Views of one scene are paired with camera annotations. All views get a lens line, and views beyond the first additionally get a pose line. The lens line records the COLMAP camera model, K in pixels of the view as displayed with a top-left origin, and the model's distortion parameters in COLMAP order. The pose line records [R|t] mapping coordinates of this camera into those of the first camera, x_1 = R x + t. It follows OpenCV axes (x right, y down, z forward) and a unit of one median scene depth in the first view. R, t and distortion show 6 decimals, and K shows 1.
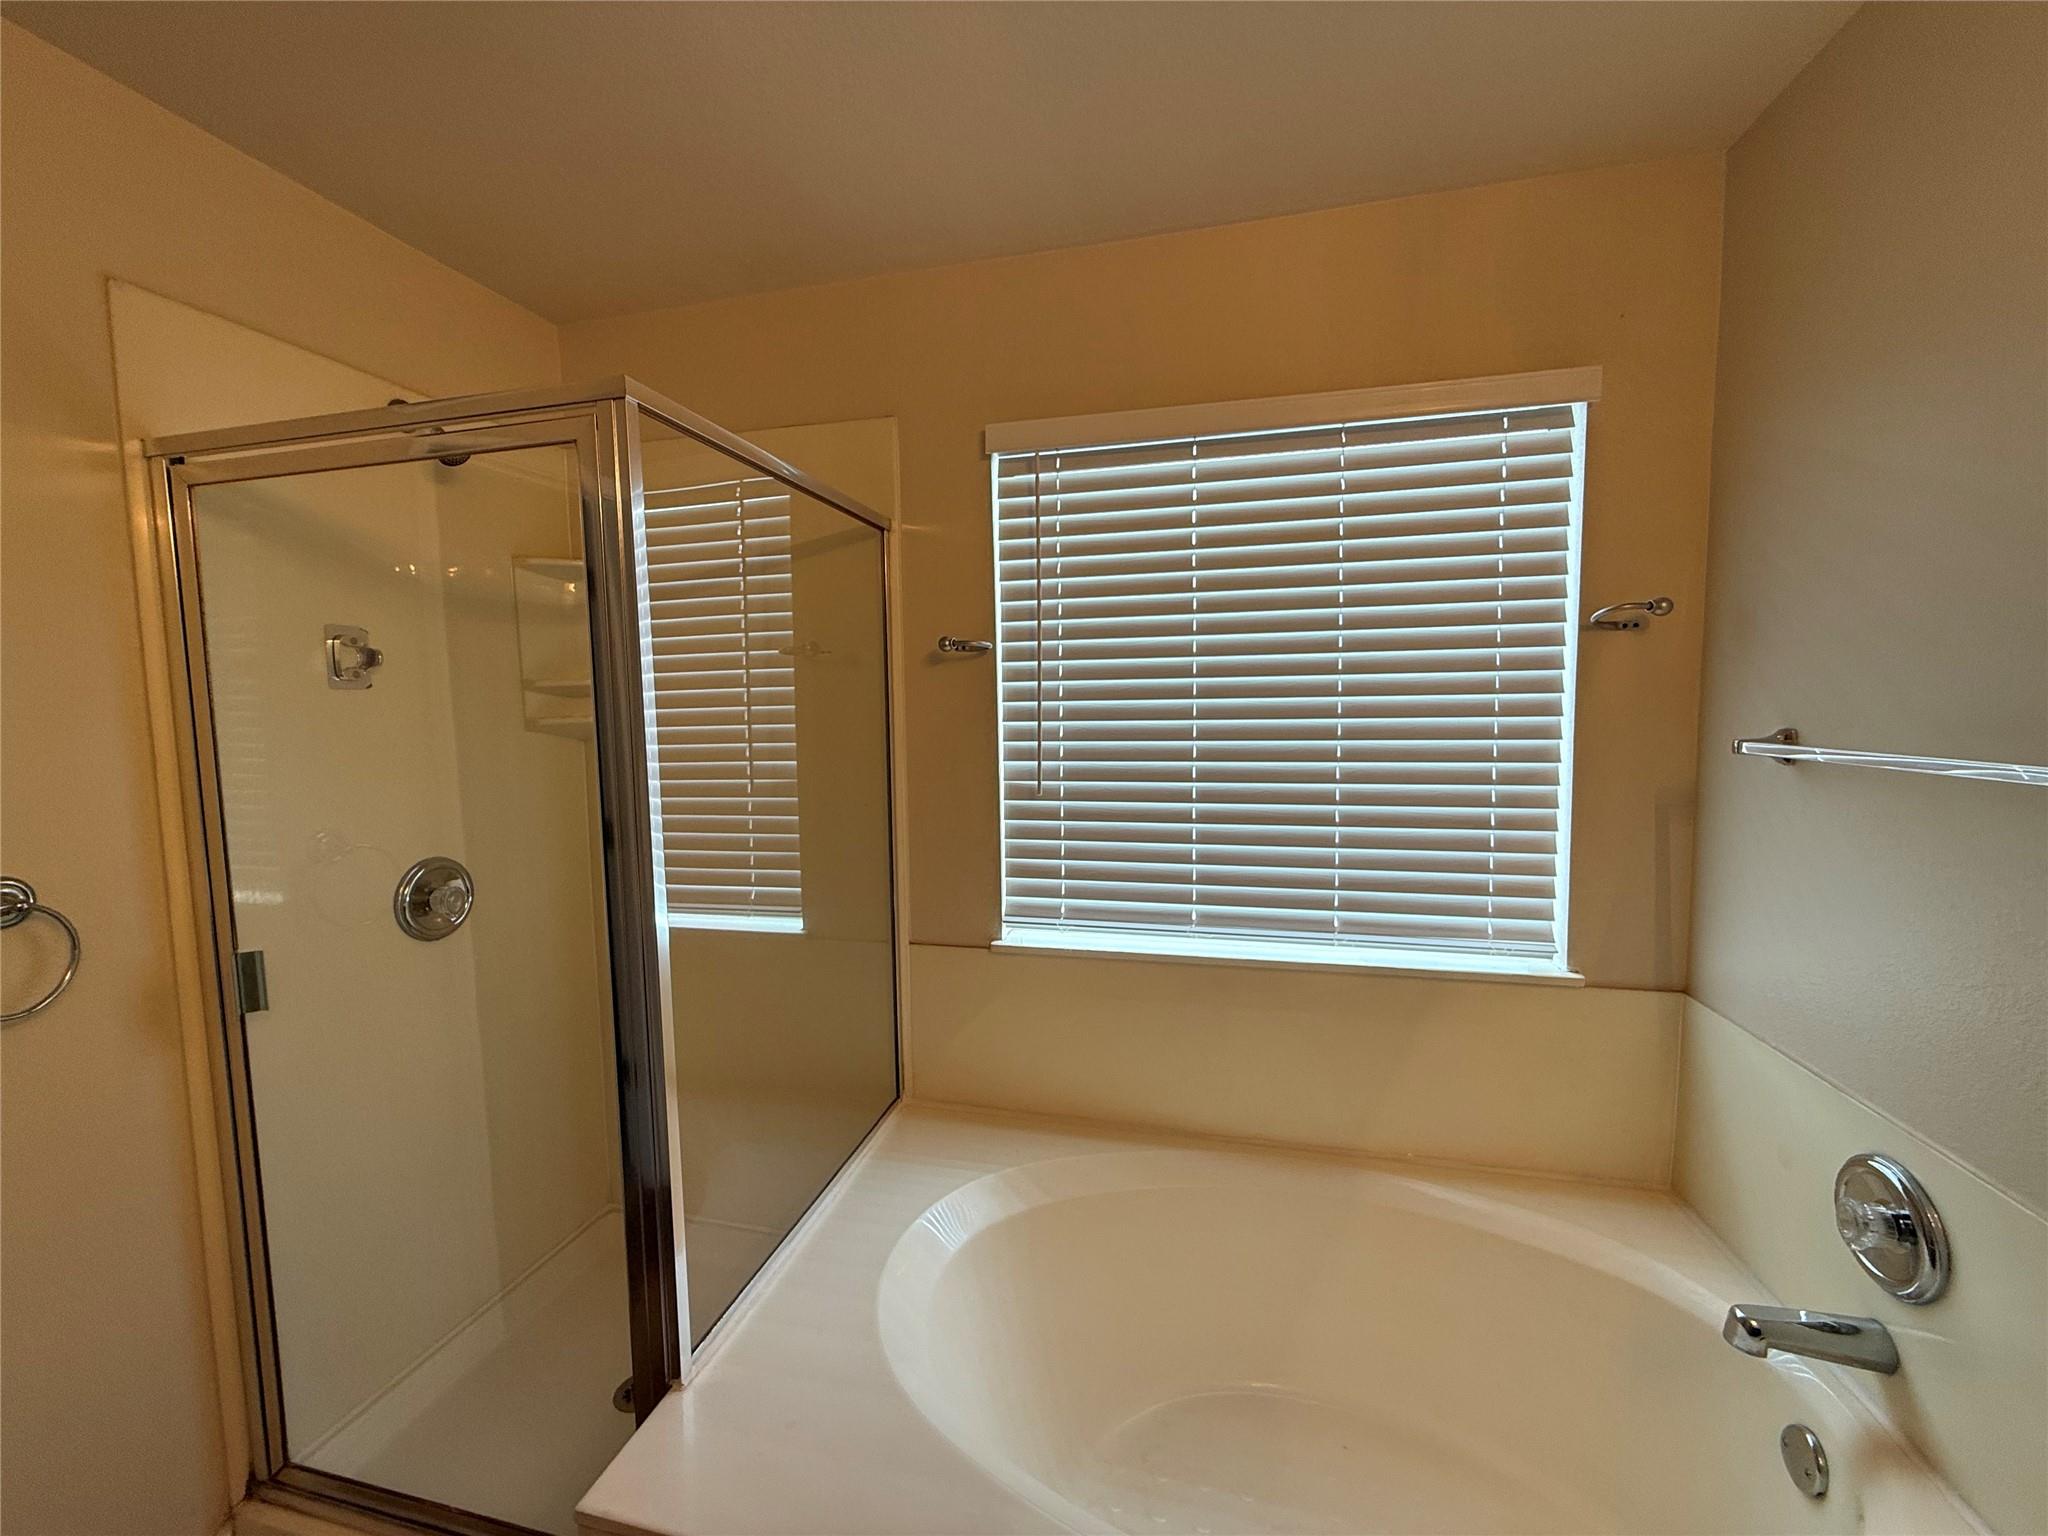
lens RADIAL K [[816.9, 0, 1018.4], [0, 816.9, 769.2], [0, 0, 1]] dist [0.000455, 0.000002]
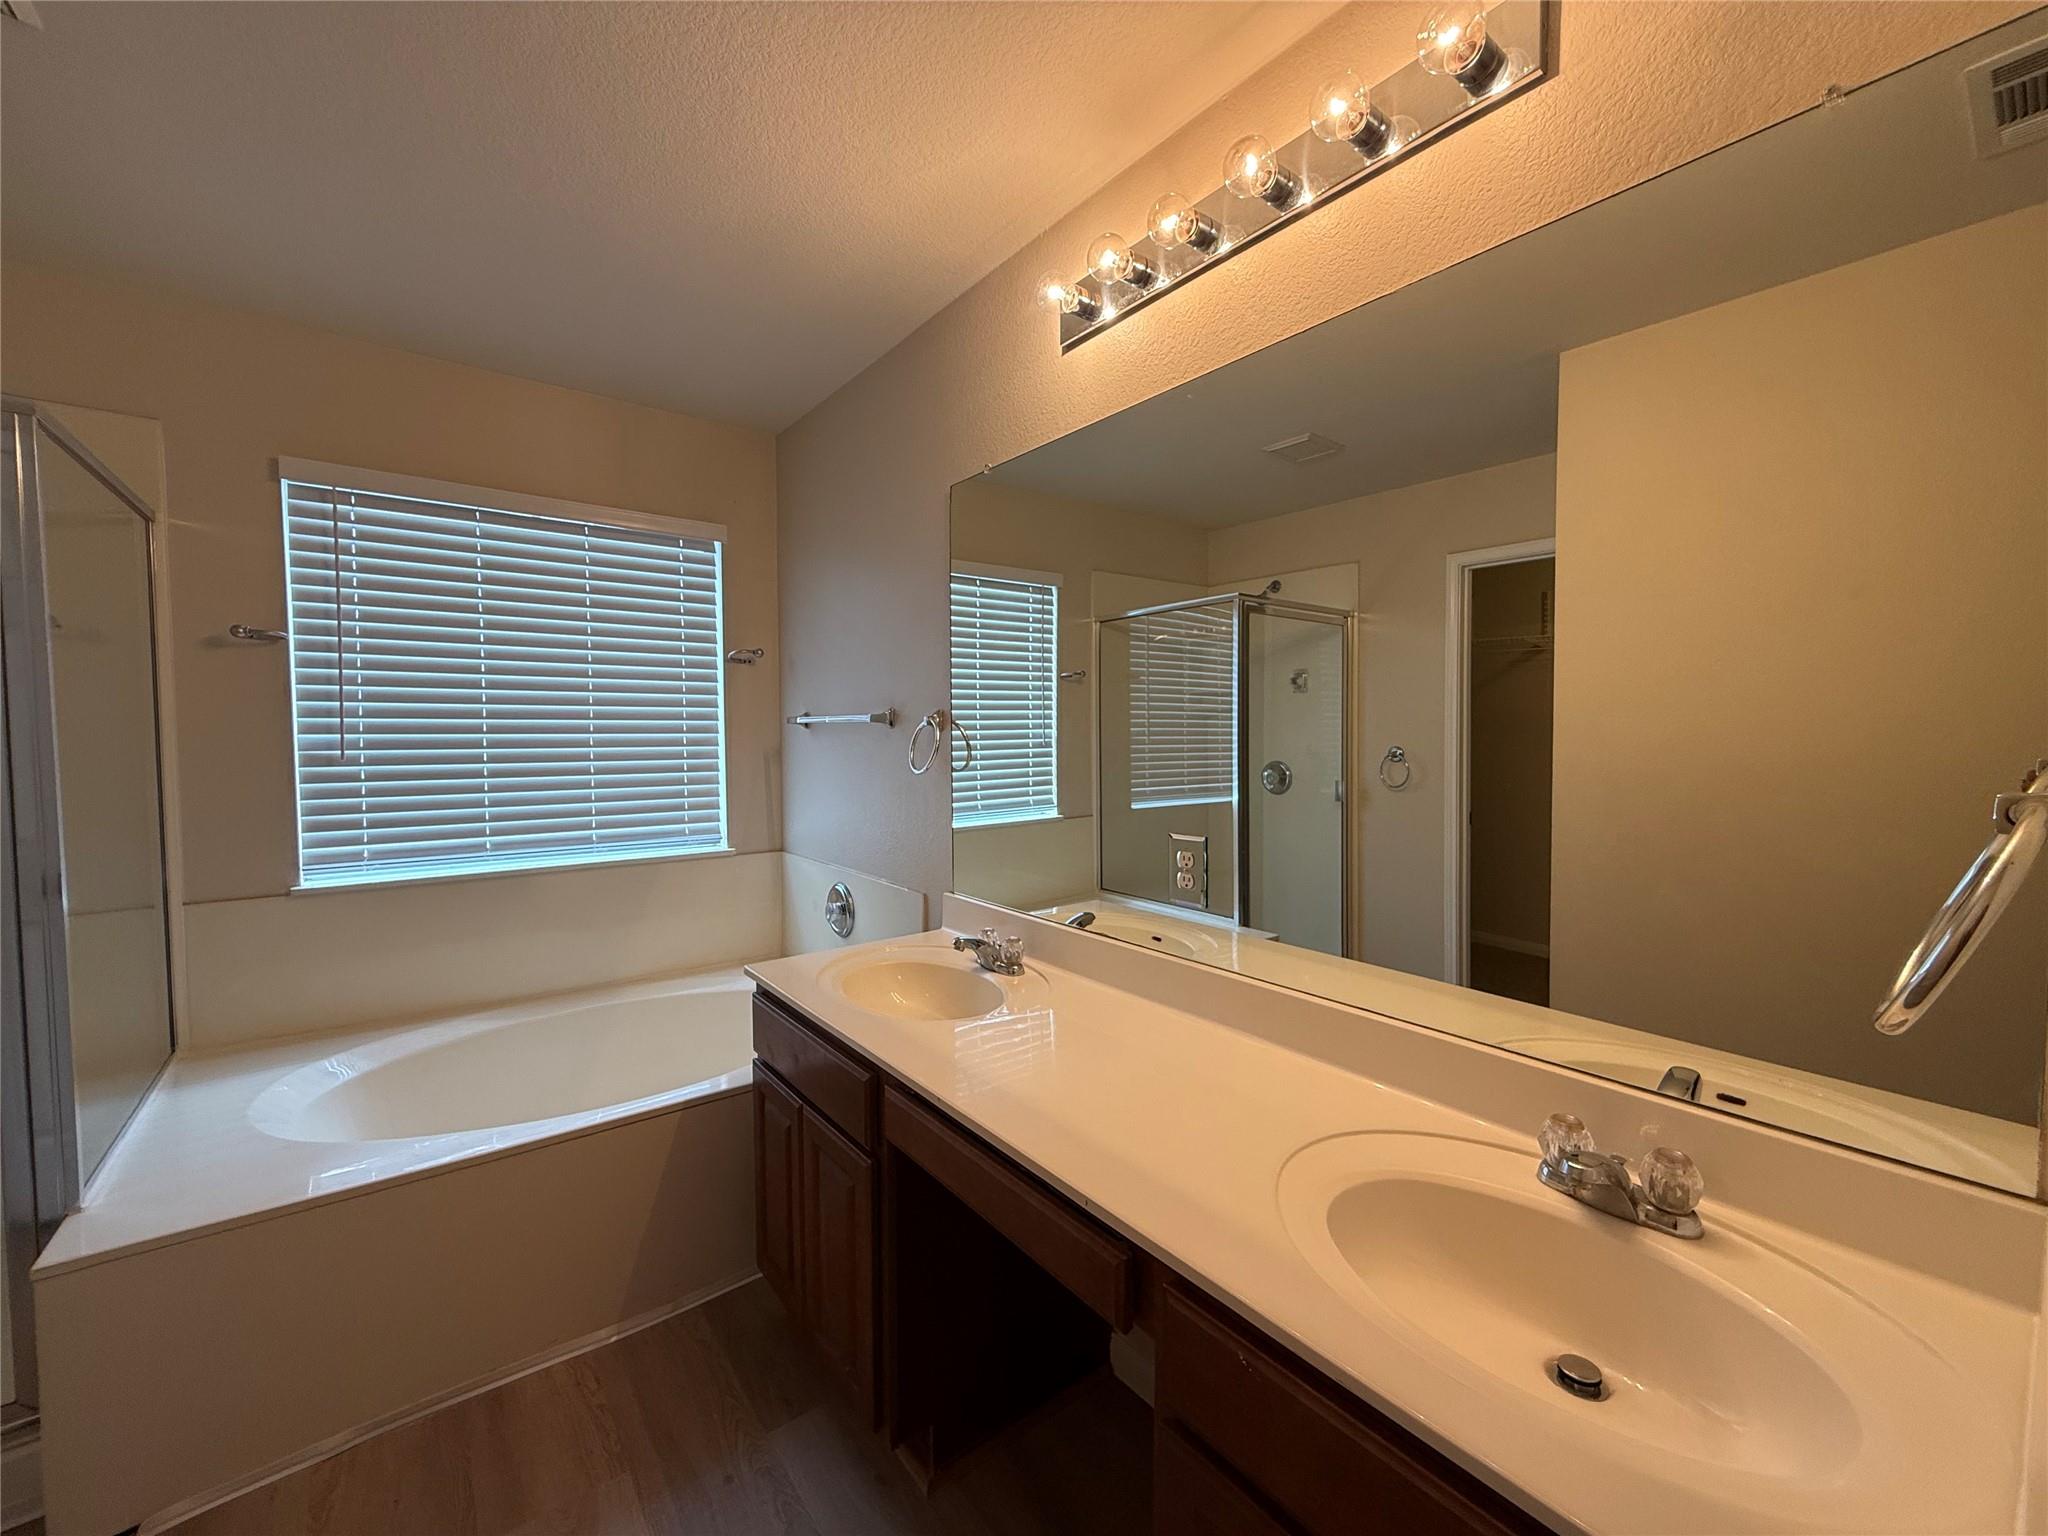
lens RADIAL K [[816.9, 0, 1018.4], [0, 816.9, 769.2], [0, 0, 1]] dist [0.000455, 0.000002]
pose [[0.619190, -0.022237, 0.784926, -0.311048], [0.052163, 0.998556, -0.012860, 0.113388], [-0.783507, 0.048908, 0.619456, -0.569041]]
